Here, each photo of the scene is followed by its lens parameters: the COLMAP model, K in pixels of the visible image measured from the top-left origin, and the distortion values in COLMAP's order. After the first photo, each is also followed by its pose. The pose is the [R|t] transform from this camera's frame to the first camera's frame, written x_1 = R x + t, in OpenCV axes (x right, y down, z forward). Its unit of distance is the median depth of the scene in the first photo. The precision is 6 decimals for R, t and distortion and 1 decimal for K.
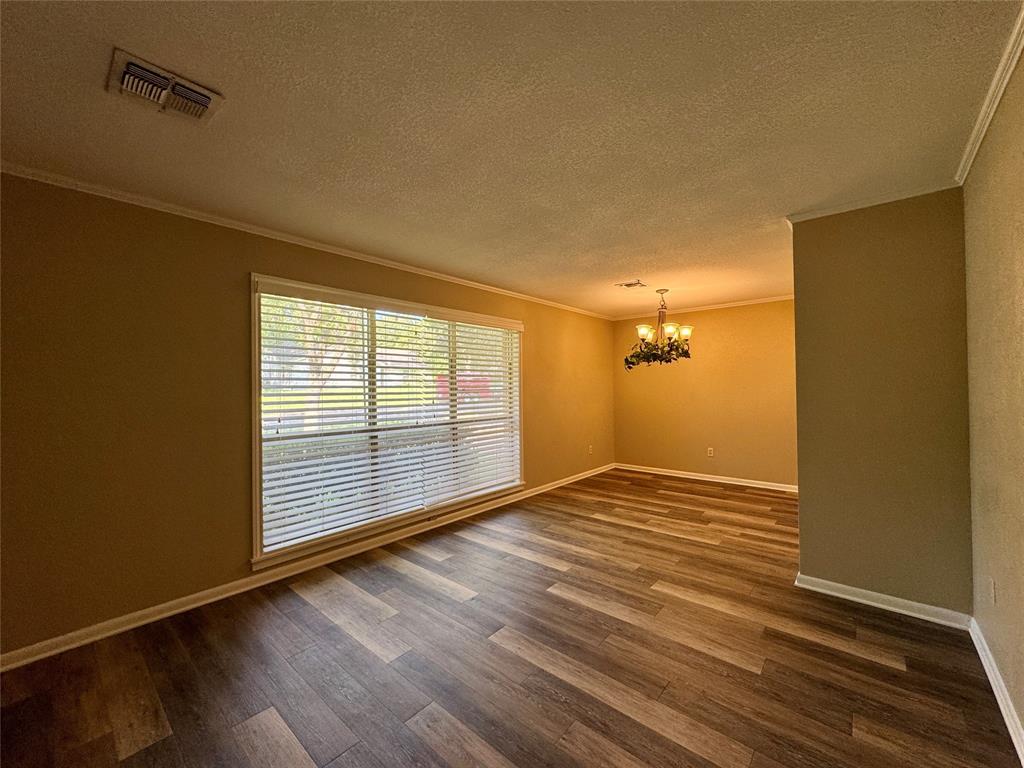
lens RADIAL K [[408.3, 0, 512.0], [0, 408.3, 384.0], [0, 0, 1]] dist [-0.000907, 0.000478]
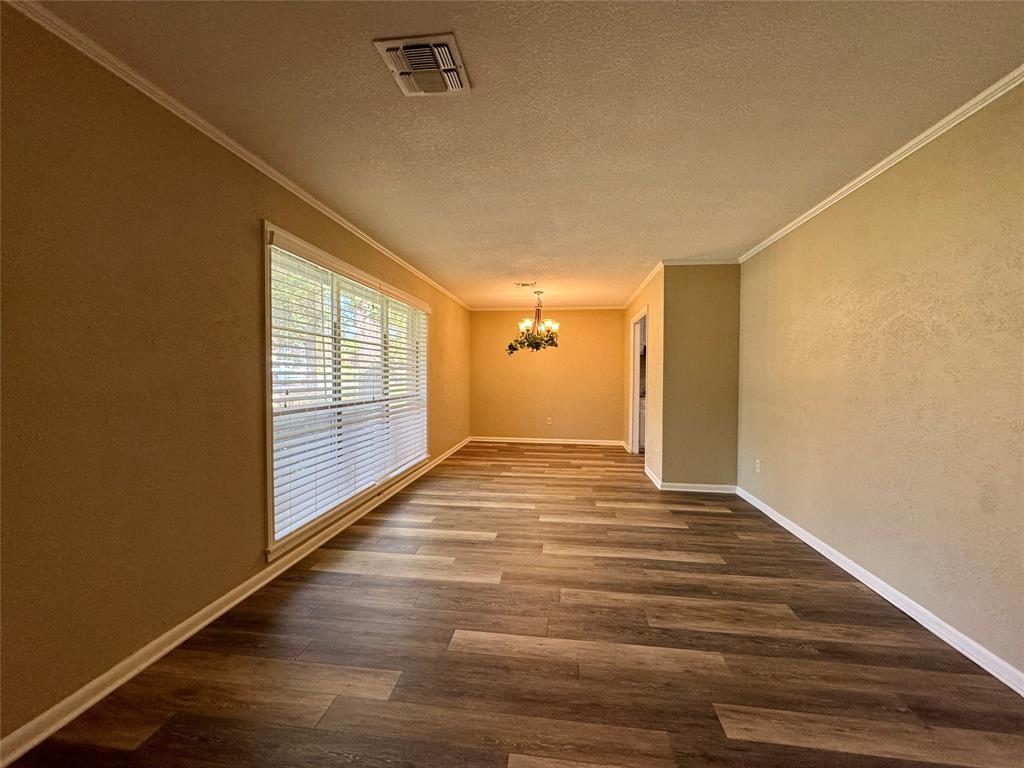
lens RADIAL K [[408.3, 0, 512.0], [0, 408.3, 384.0], [0, 0, 1]] dist [-0.000907, 0.000478]
pose [[0.833876, 0.000931, 0.551951, -0.615430], [-0.017064, 0.999564, 0.024094, 0.038784], [-0.551688, -0.029510, 0.833528, -0.013786]]
